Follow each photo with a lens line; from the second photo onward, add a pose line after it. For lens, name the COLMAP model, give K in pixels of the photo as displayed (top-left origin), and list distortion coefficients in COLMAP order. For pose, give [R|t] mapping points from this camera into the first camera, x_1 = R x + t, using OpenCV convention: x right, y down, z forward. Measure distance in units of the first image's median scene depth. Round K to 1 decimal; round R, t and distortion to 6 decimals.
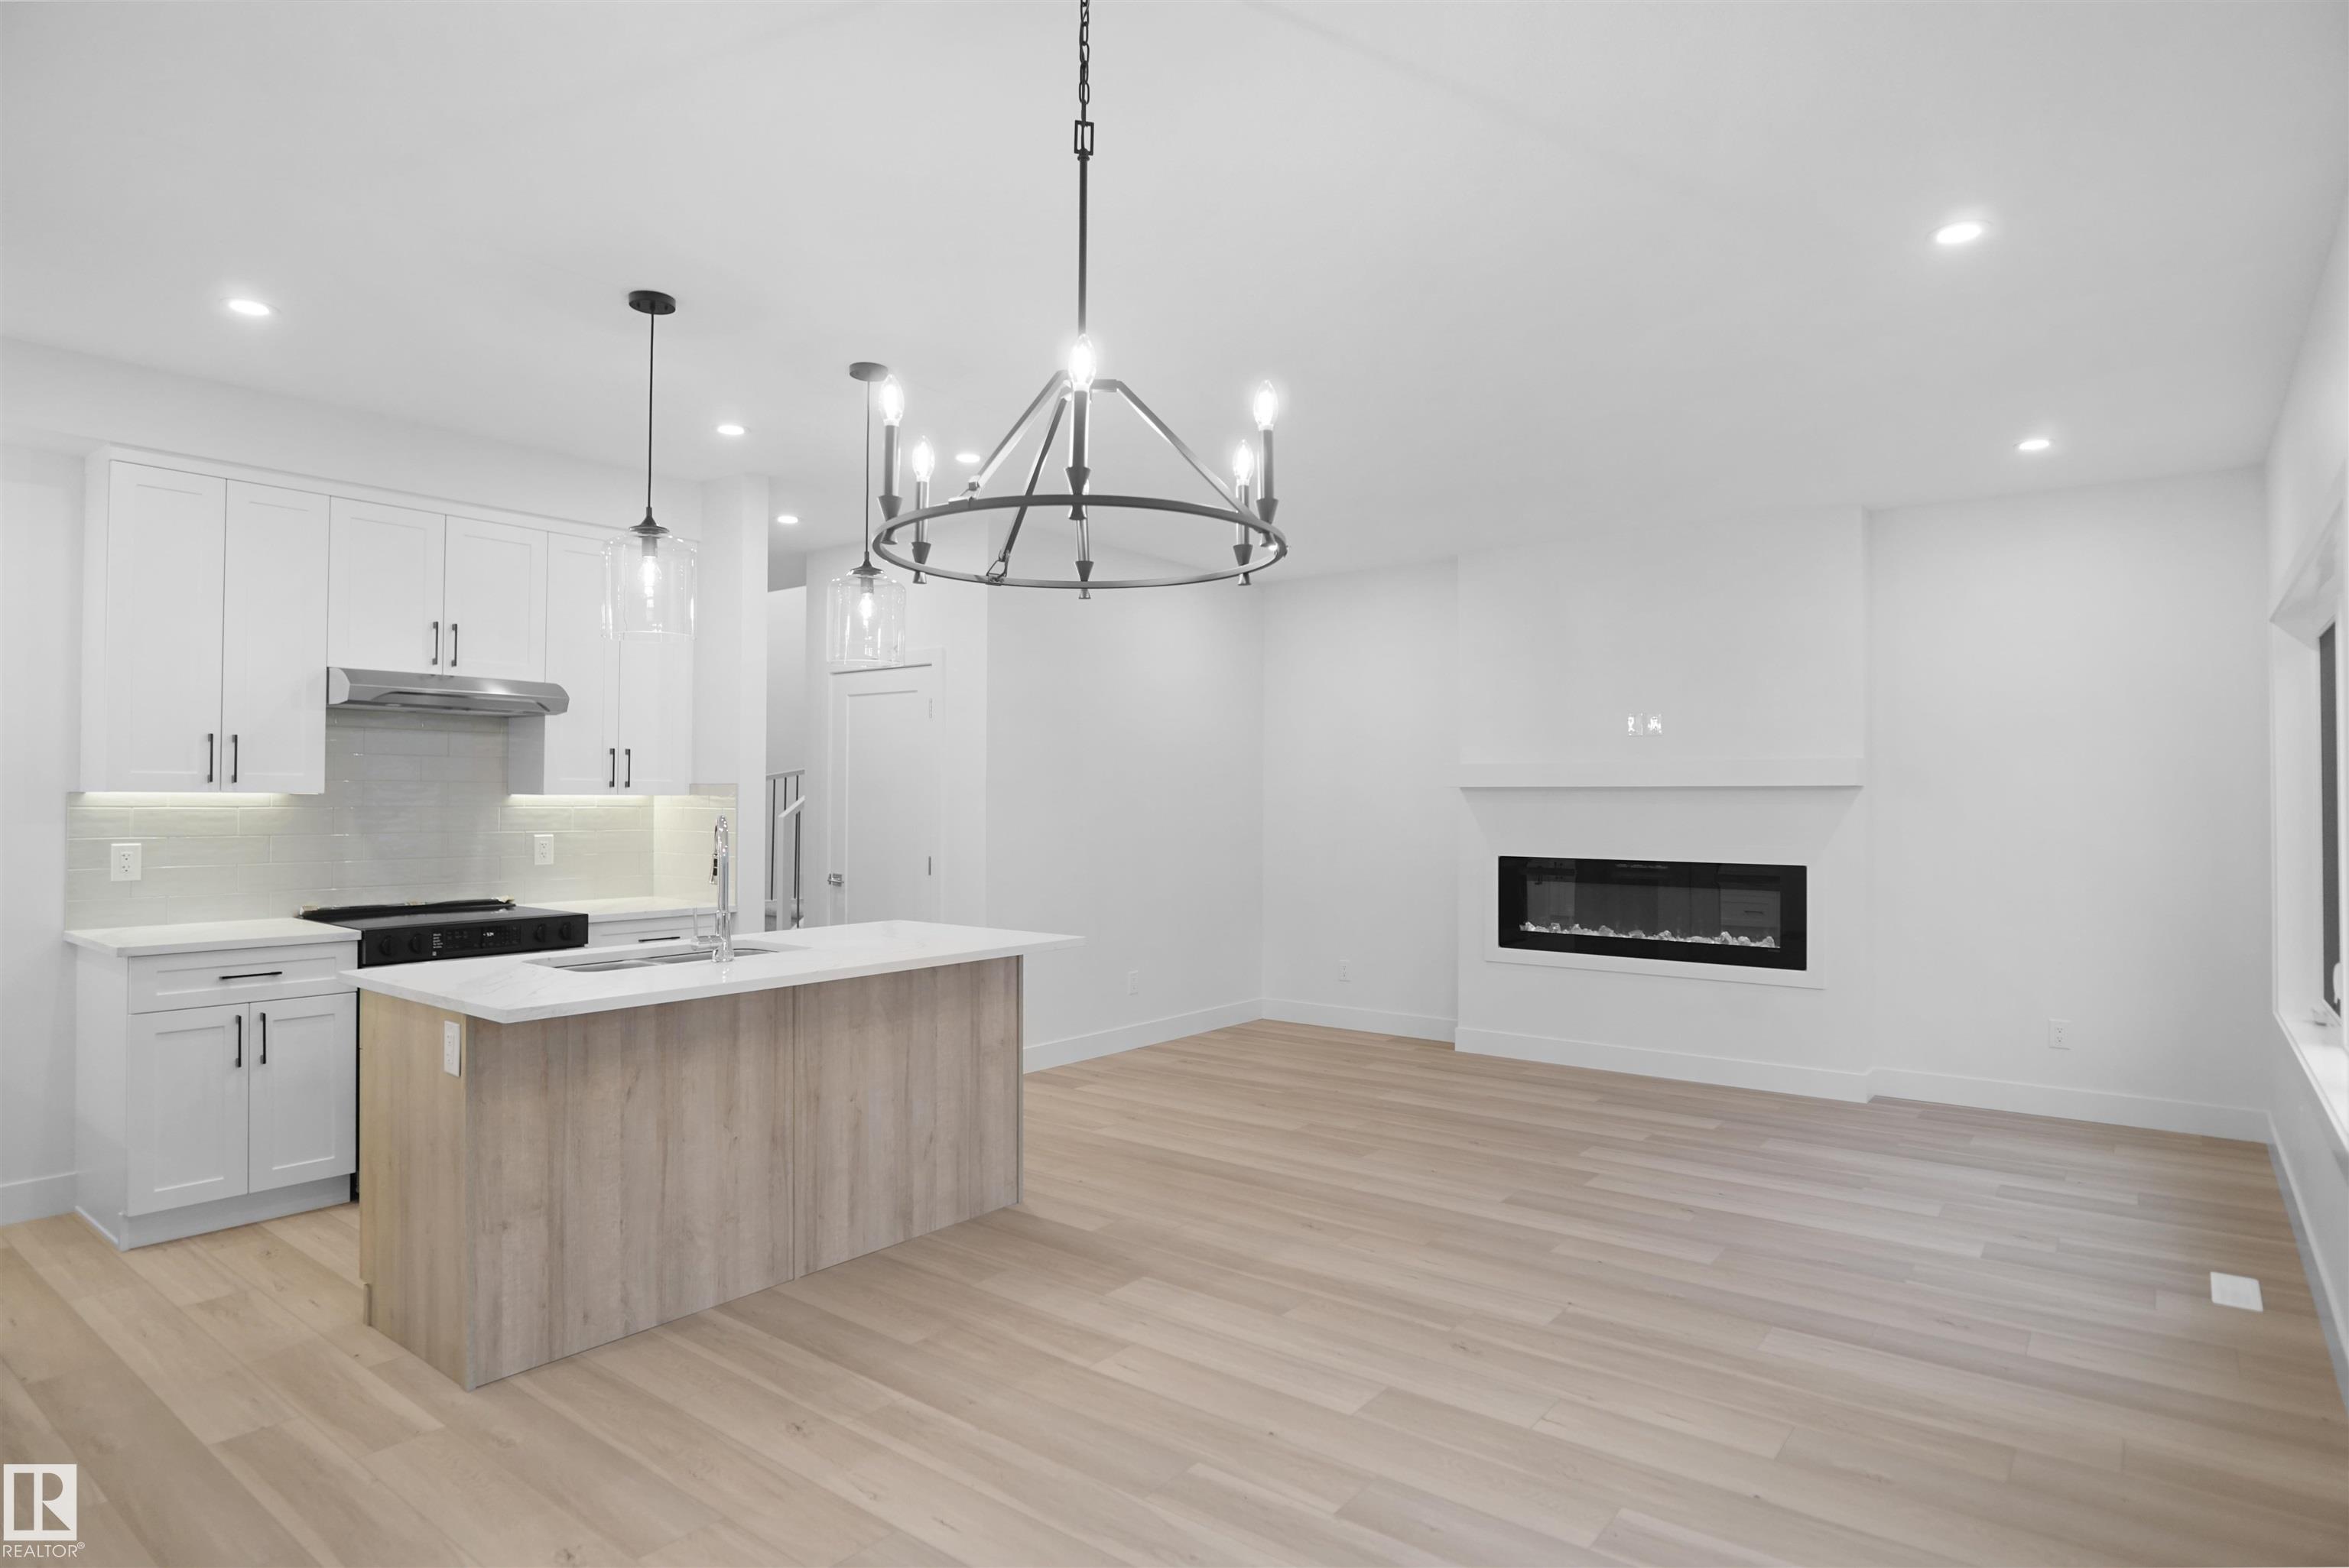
lens RADIAL K [[1264.7, 0, 1178.4], [0, 1264.7, 768.9], [0, 0, 1]] dist [-0.027637, 0.003313]
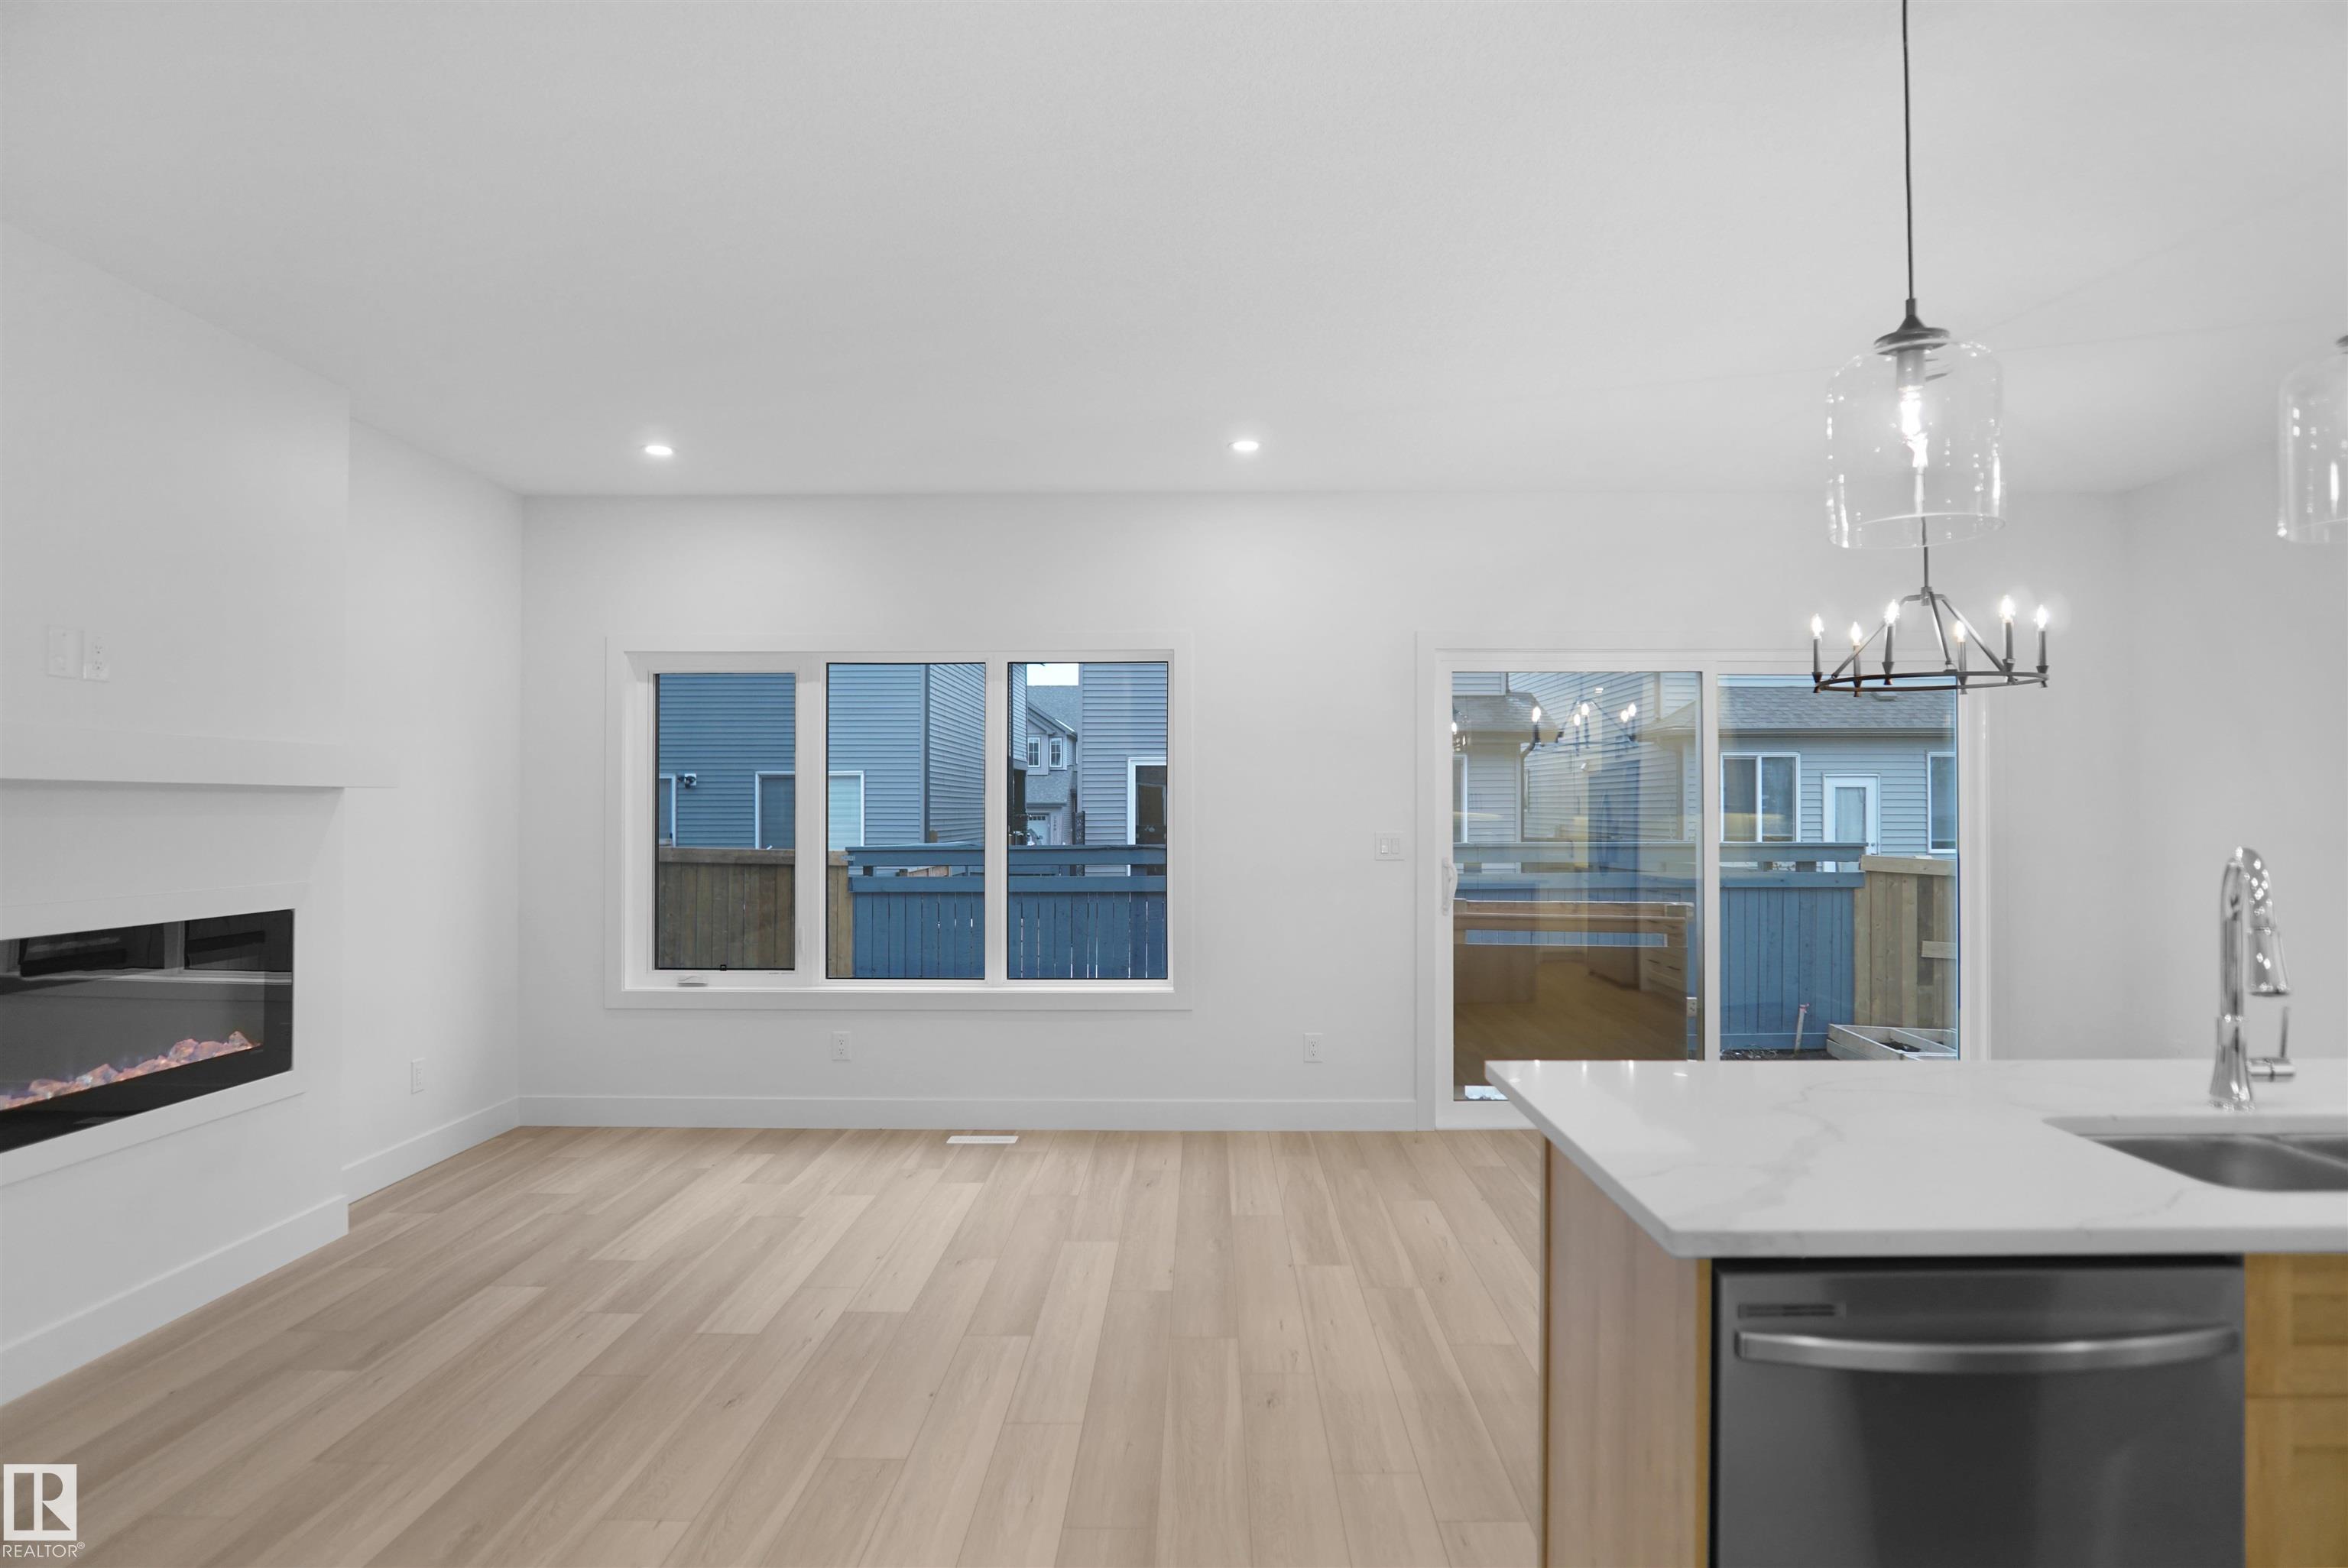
lens RADIAL K [[1275.0, 0, 1187.3], [0, 1275.0, 770.1], [0, 0, 1]] dist [-0.026444, 0.011233]
pose [[-0.605728, 0.023168, 0.795335, -0.449542], [-0.023168, 0.998639, -0.046735, 0.032595], [-0.795335, -0.046735, -0.604366, 1.468674]]
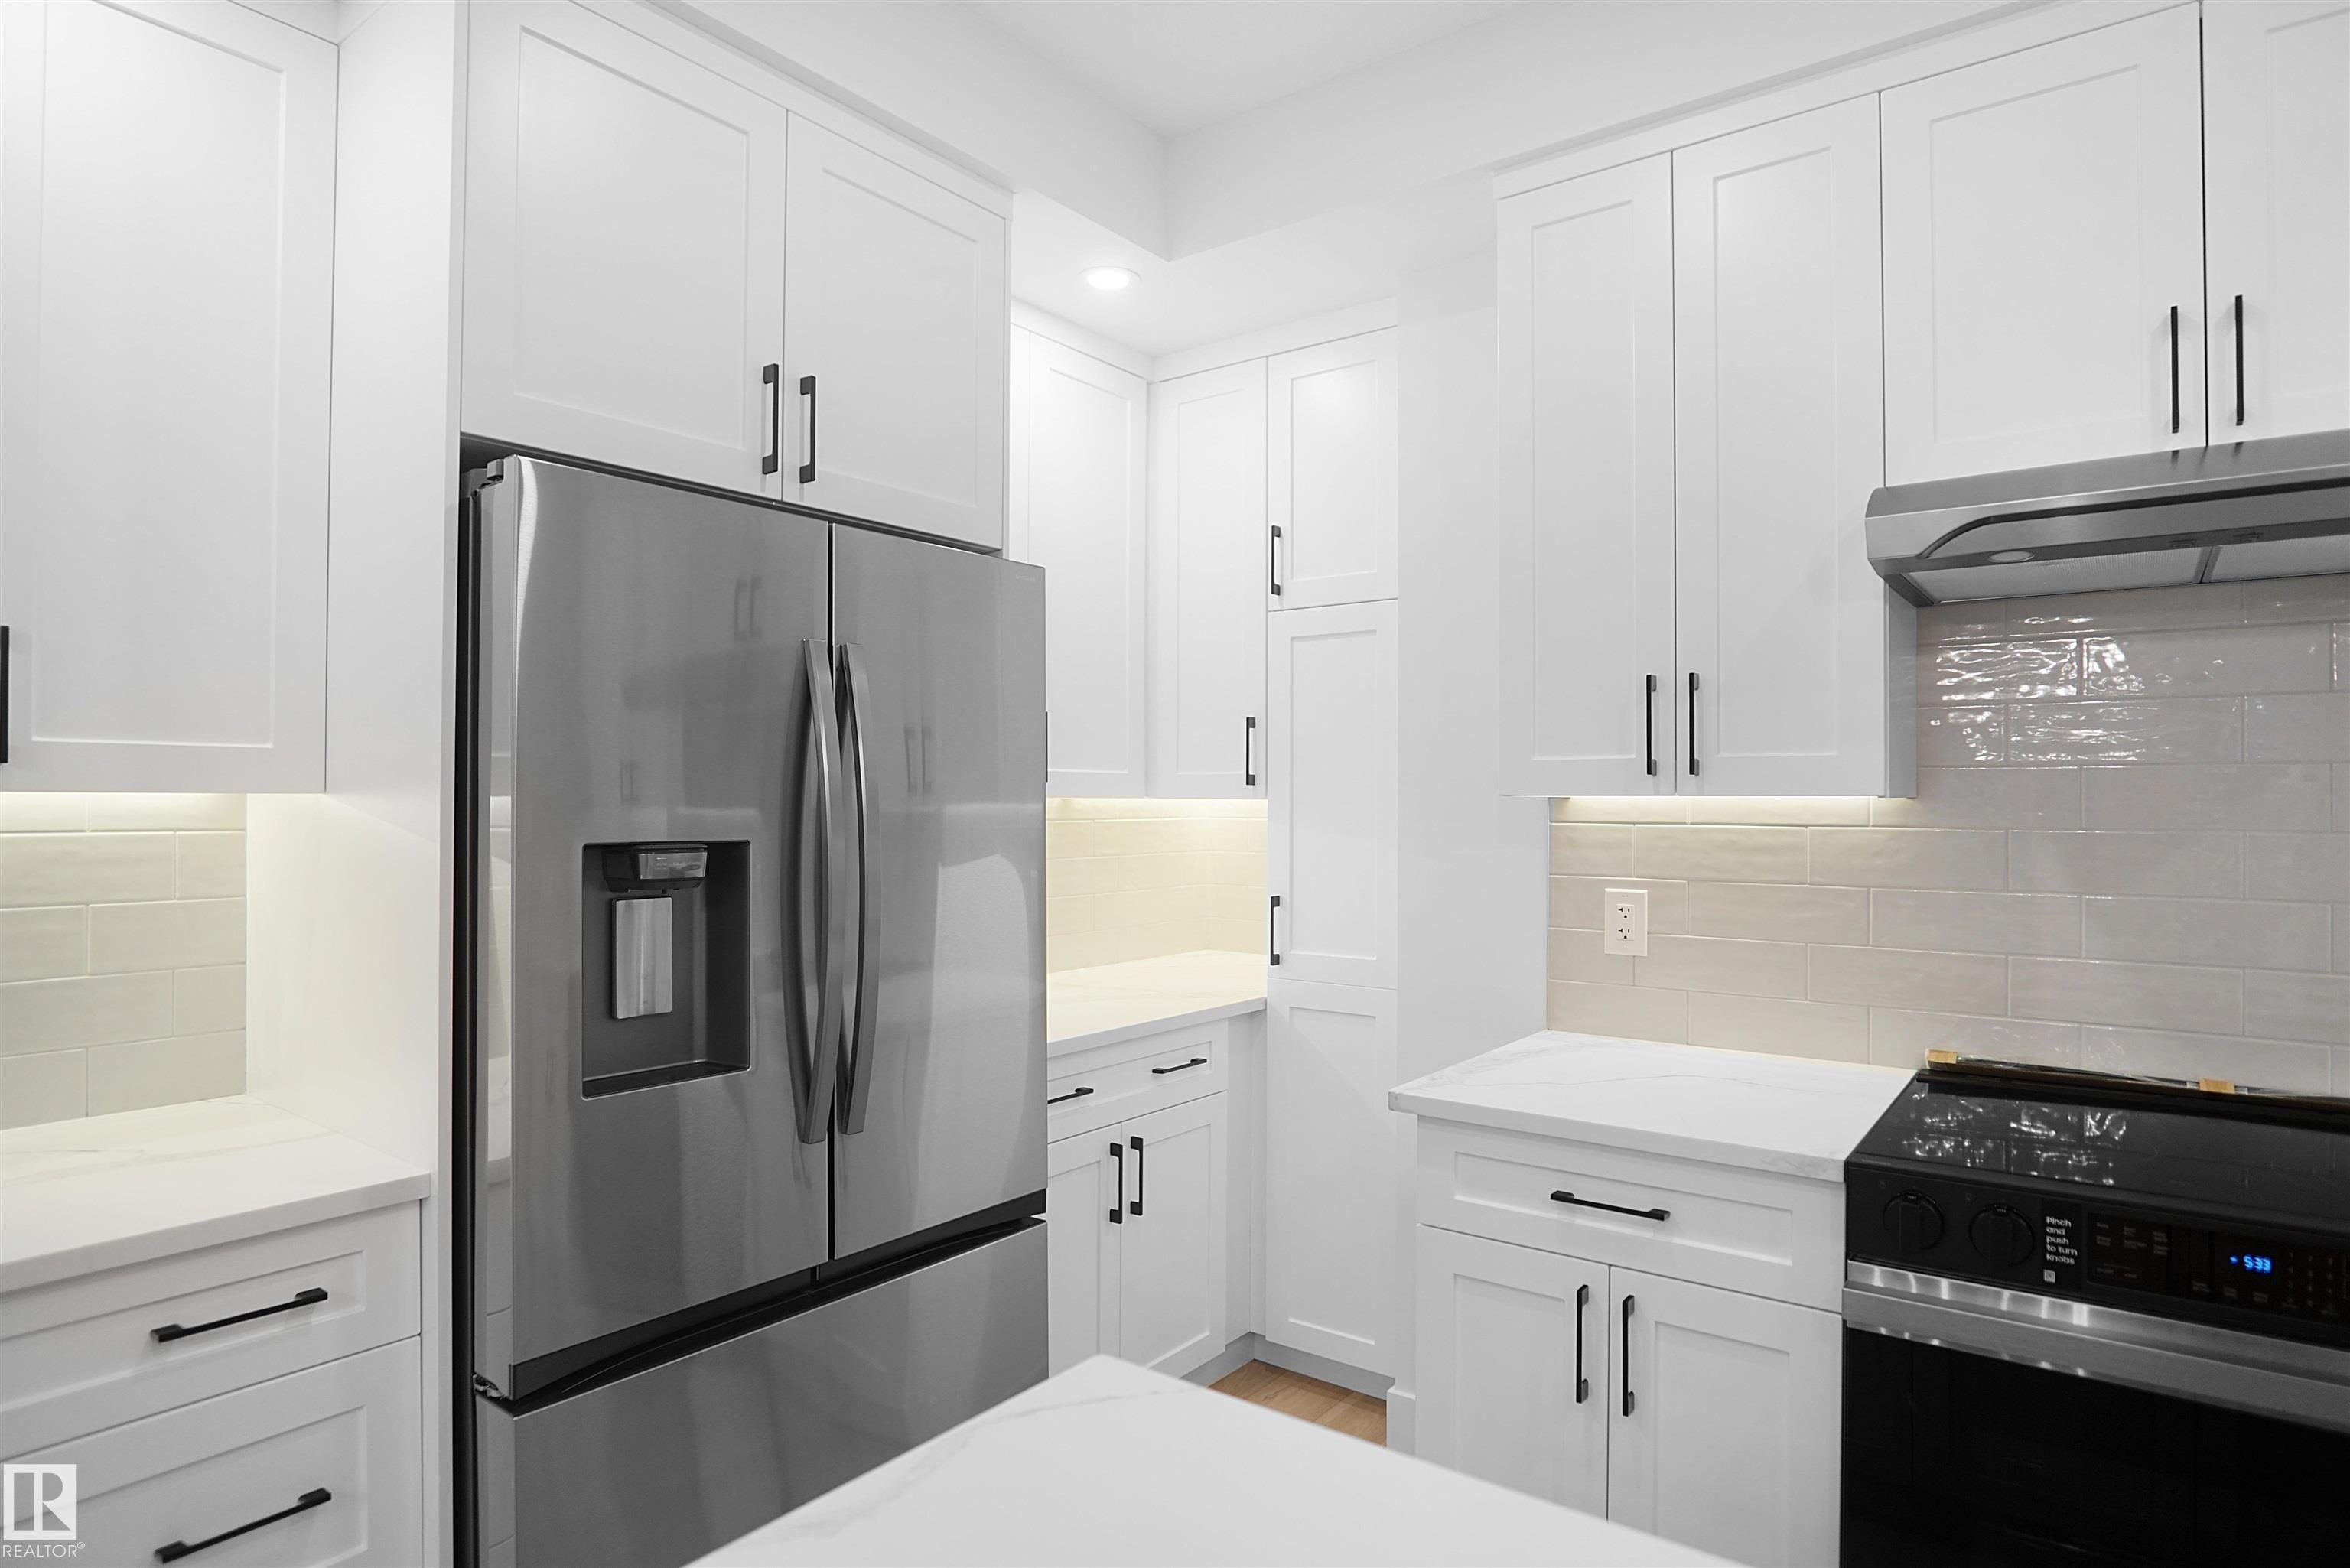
lens RADIAL K [[1296.0, 0, 1173.5], [0, 1296.0, 793.3], [0, 0, 1]] dist [-0.025526, 0.000958]
pose [[0.011151, -0.007672, -0.999908, -0.271892], [0.024389, 0.999675, -0.007398, 0.017061], [0.999640, -0.024304, 0.011335, 0.810974]]
